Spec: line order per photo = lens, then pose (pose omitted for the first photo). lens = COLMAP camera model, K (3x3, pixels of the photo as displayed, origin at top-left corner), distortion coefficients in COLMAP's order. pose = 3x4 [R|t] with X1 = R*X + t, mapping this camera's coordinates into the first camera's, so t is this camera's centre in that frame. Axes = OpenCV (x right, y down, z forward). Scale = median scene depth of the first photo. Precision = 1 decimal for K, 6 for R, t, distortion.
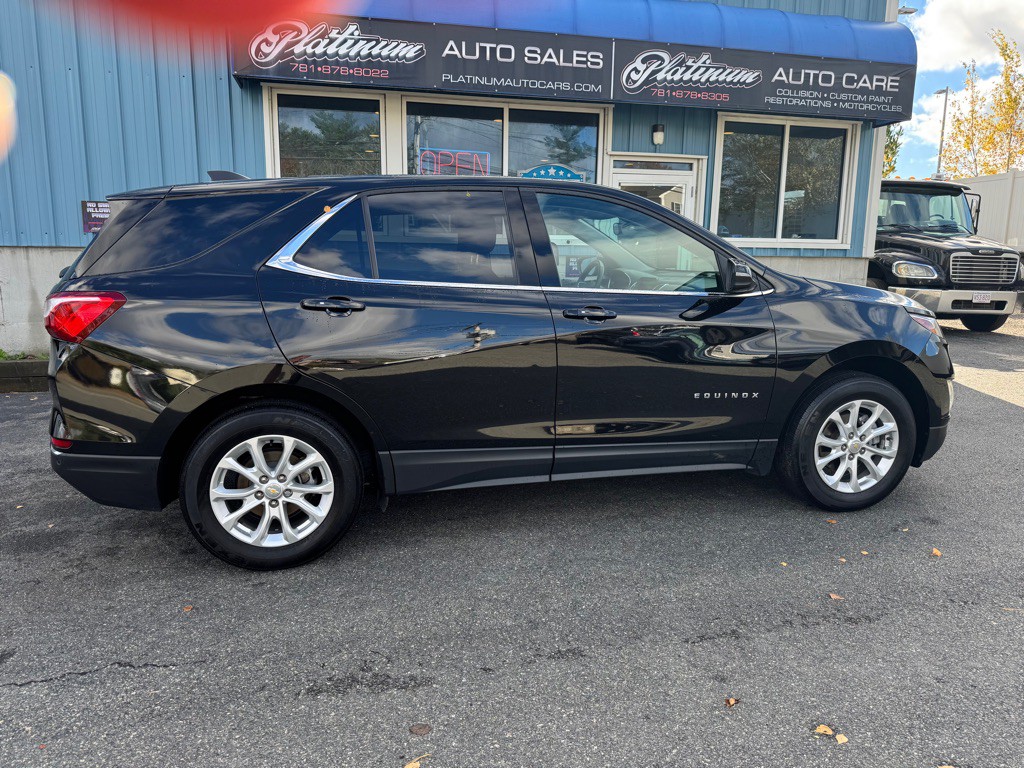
lens RADIAL K [[718.9, 0, 512.0], [0, 718.9, 384.0], [0, 0, 1]] dist [0.038149, -0.048397]
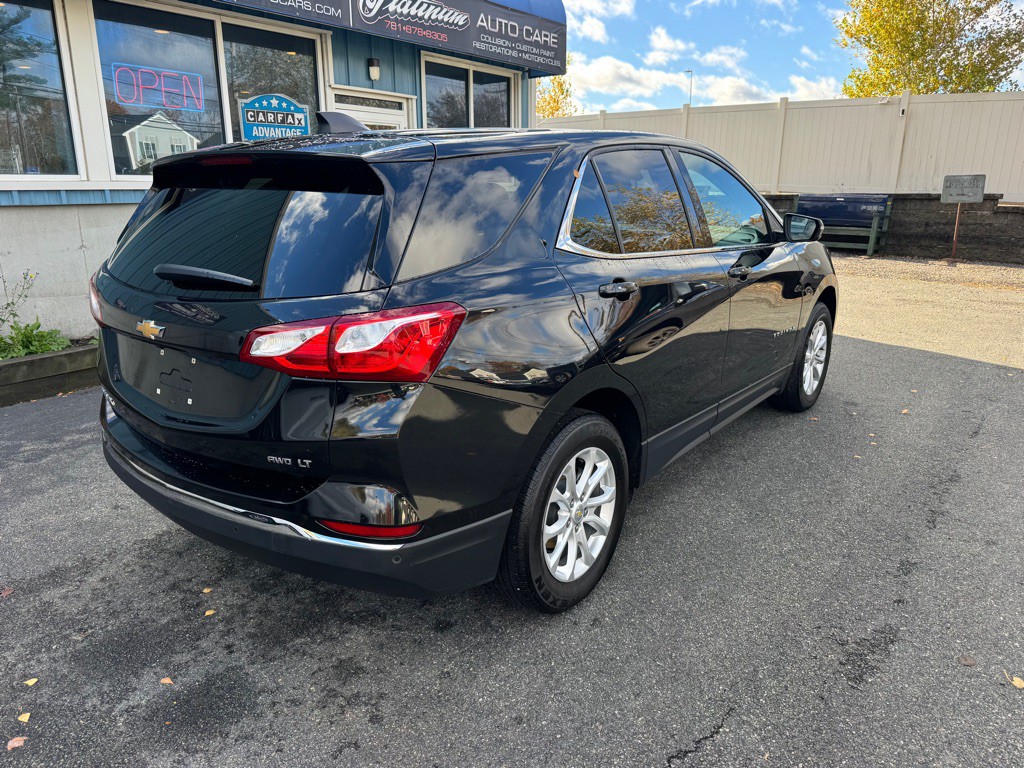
lens RADIAL K [[732.8, 0, 512.0], [0, 732.8, 384.0], [0, 0, 1]] dist [-0.002787, -0.004373]
pose [[0.778735, -0.177183, 0.601812, -0.323252], [0.126073, 0.983917, 0.126545, -0.043937], [-0.614554, -0.022673, 0.788549, 0.139985]]
